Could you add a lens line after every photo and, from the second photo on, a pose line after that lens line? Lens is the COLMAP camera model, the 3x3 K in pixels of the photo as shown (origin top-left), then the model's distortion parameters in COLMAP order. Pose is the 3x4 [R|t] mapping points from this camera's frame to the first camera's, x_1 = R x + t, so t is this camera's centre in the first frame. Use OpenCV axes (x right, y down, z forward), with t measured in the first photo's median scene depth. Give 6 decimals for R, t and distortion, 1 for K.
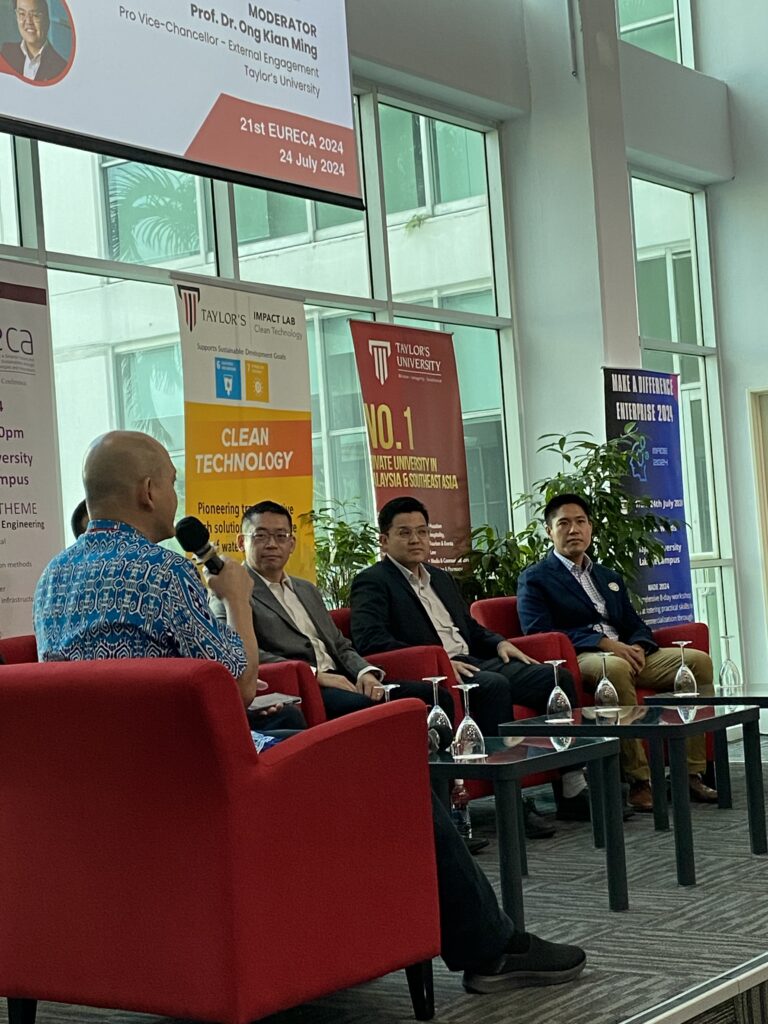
lens RADIAL K [[1800.2, 0, 384.0], [0, 1800.2, 512.0], [0, 0, 1]] dist [0.163669, -0.257035]
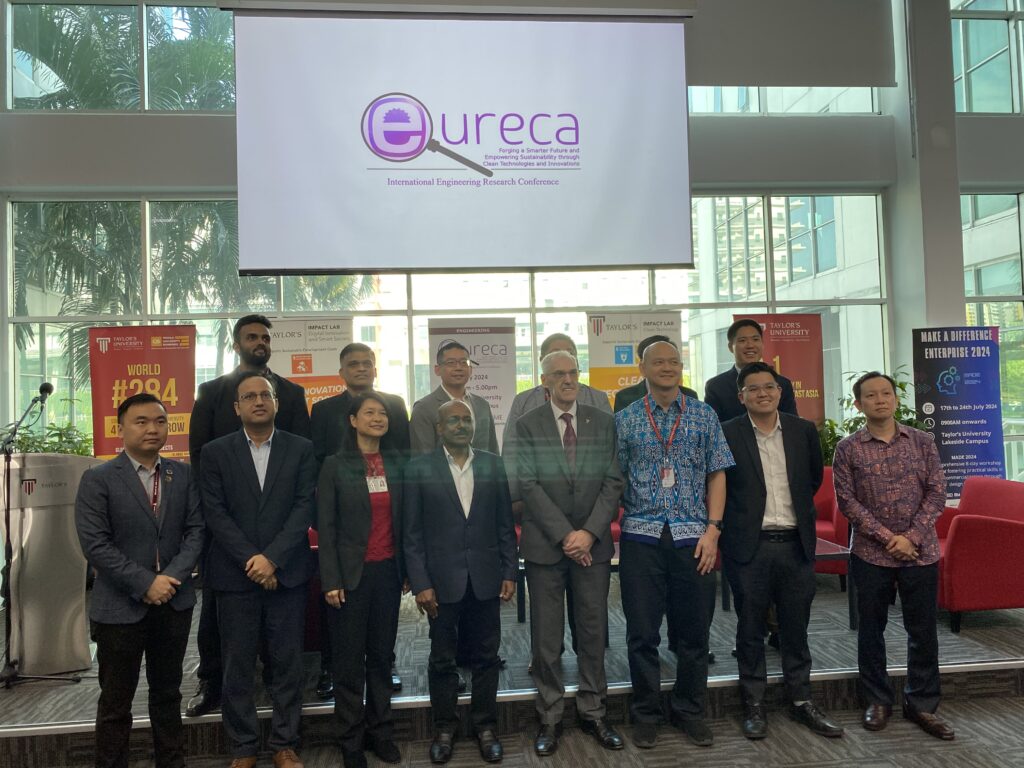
lens RADIAL K [[761.5, 0, 499.2], [0, 761.5, 380.6], [0, 0, 1]] dist [0.056362, -0.051898]
pose [[0.657951, 0.026285, -0.752602, 0.493942], [0.015361, 0.998714, 0.048309, -0.085877], [0.752904, -0.043345, 0.656702, 0.260837]]
